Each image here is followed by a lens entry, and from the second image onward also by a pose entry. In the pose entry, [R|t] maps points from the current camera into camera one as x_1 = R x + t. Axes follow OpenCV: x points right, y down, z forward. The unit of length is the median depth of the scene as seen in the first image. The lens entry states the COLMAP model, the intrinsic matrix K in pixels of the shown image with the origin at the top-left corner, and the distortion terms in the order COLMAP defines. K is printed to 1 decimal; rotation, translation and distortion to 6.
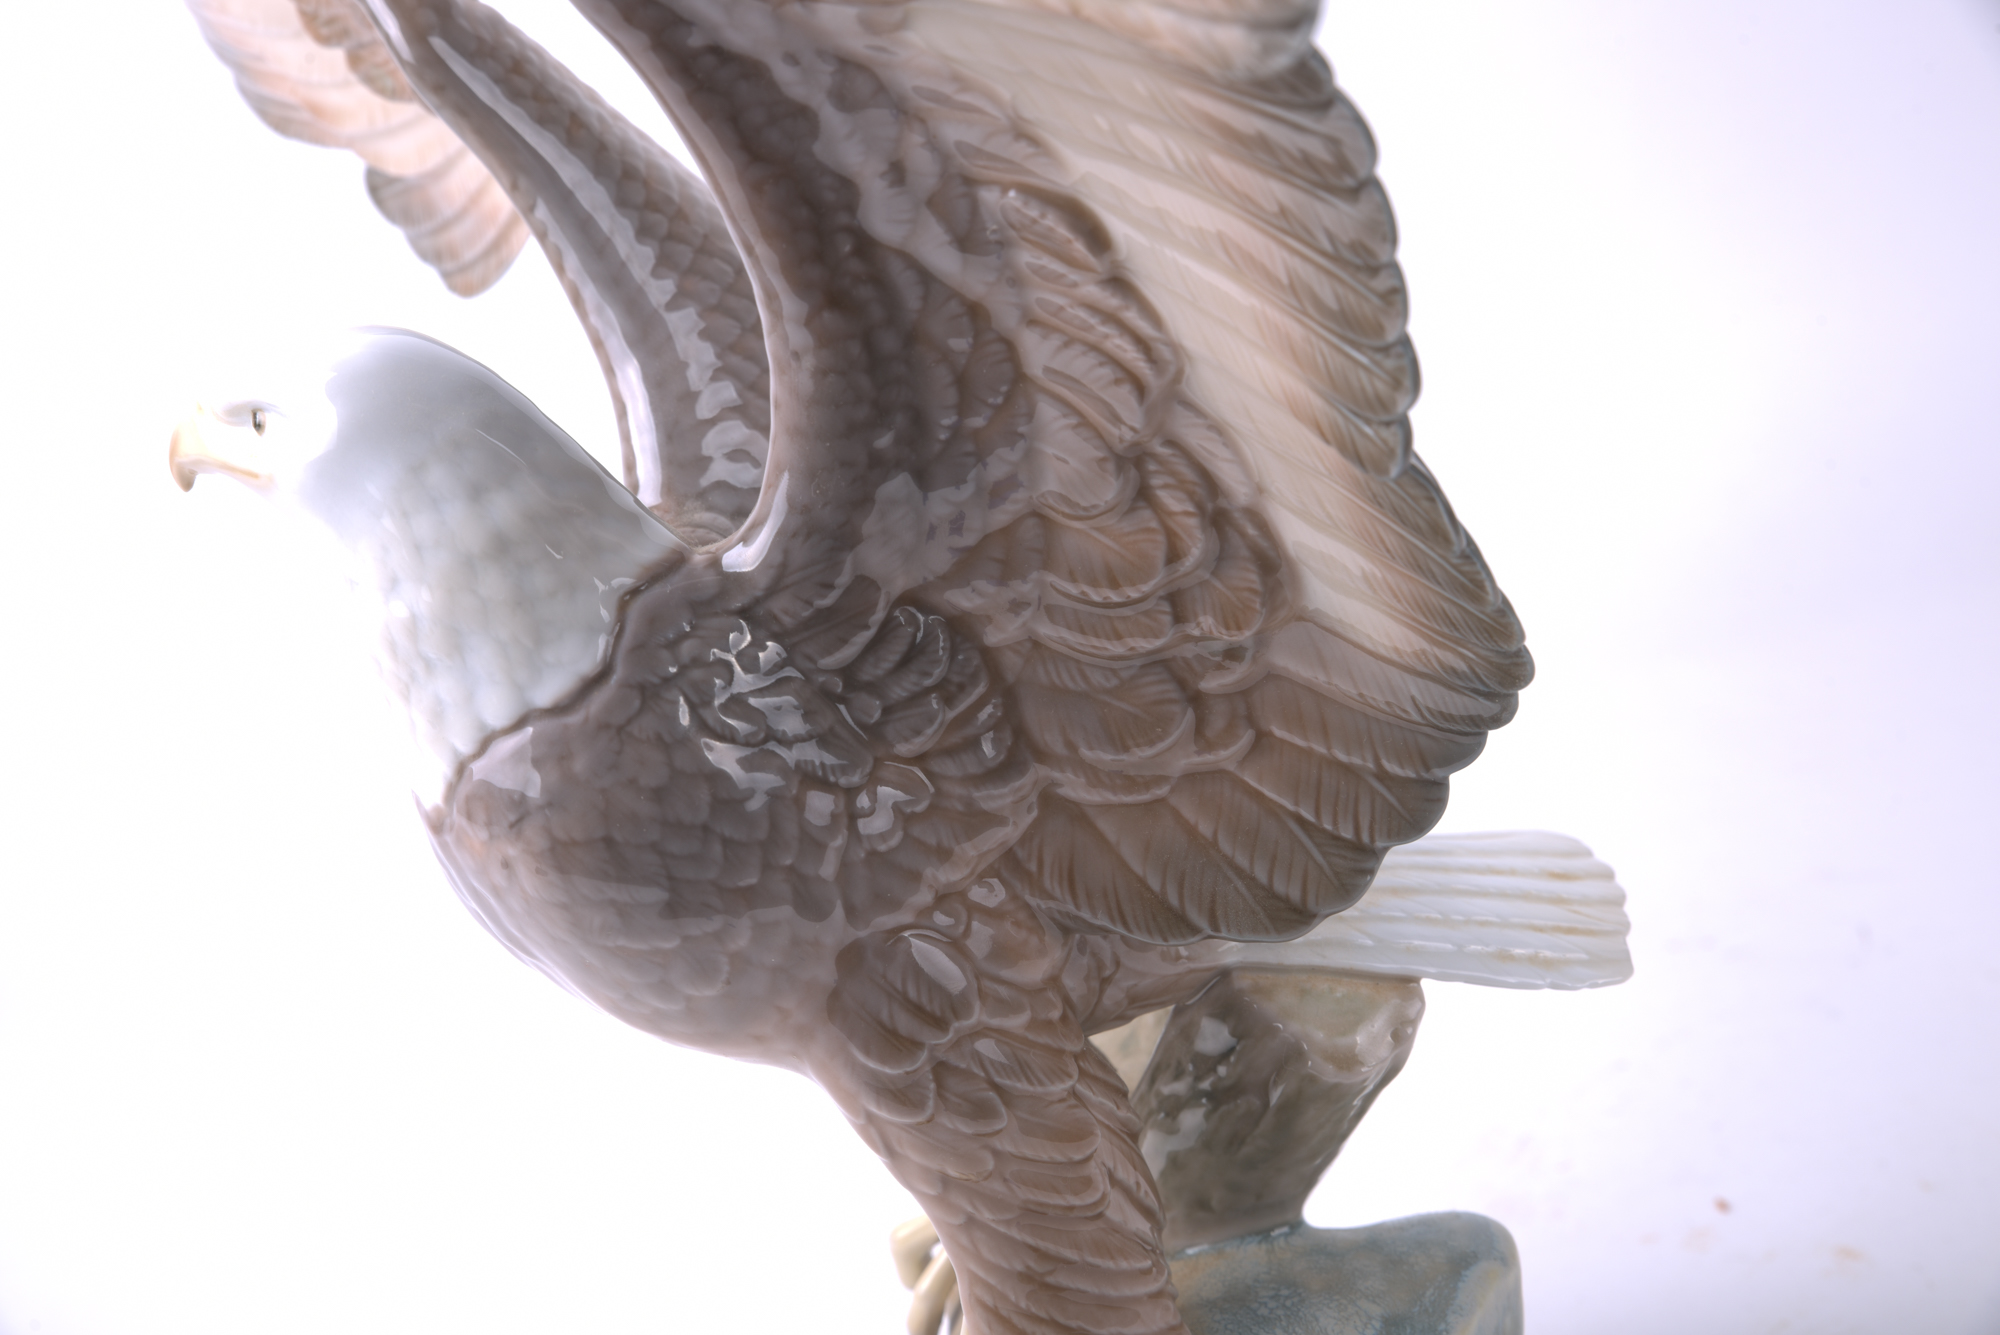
lens RADIAL K [[3205.1, 0, 1000.0], [0, 3205.1, 667.5], [0, 0, 1]] dist [-0.043552, -0.058186]
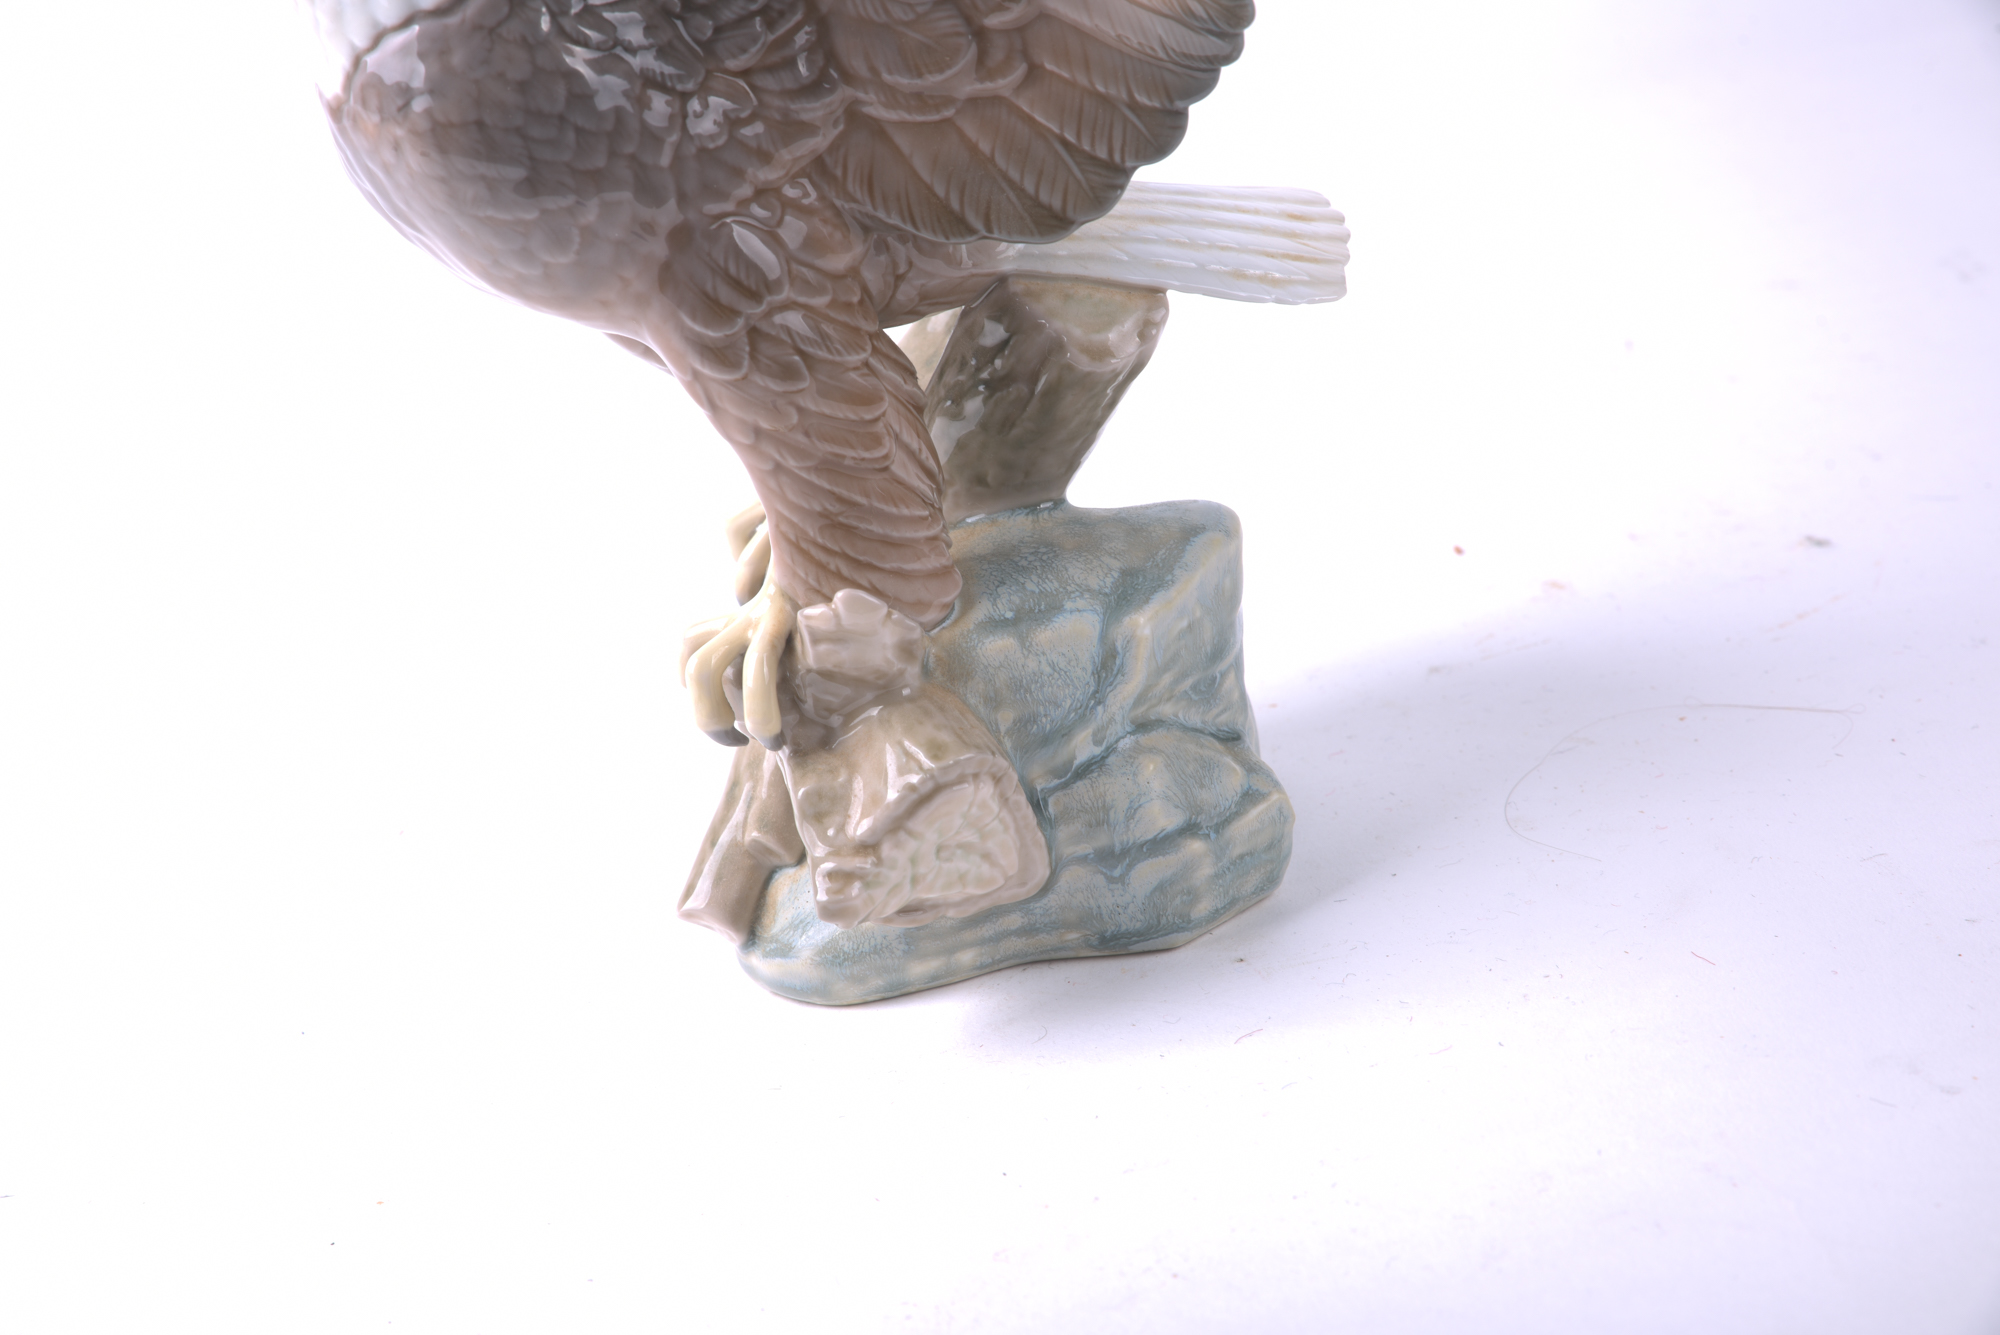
lens RADIAL K [[3229.2, 0, 974.2], [0, 3229.2, 652.8], [0, 0, 1]] dist [0.048586, -0.103498]
pose [[0.999160, 0.035737, 0.020057, 0.043192], [-0.038239, 0.989024, 0.142718, 0.065714], [-0.014736, -0.143365, 0.989560, -0.220223]]
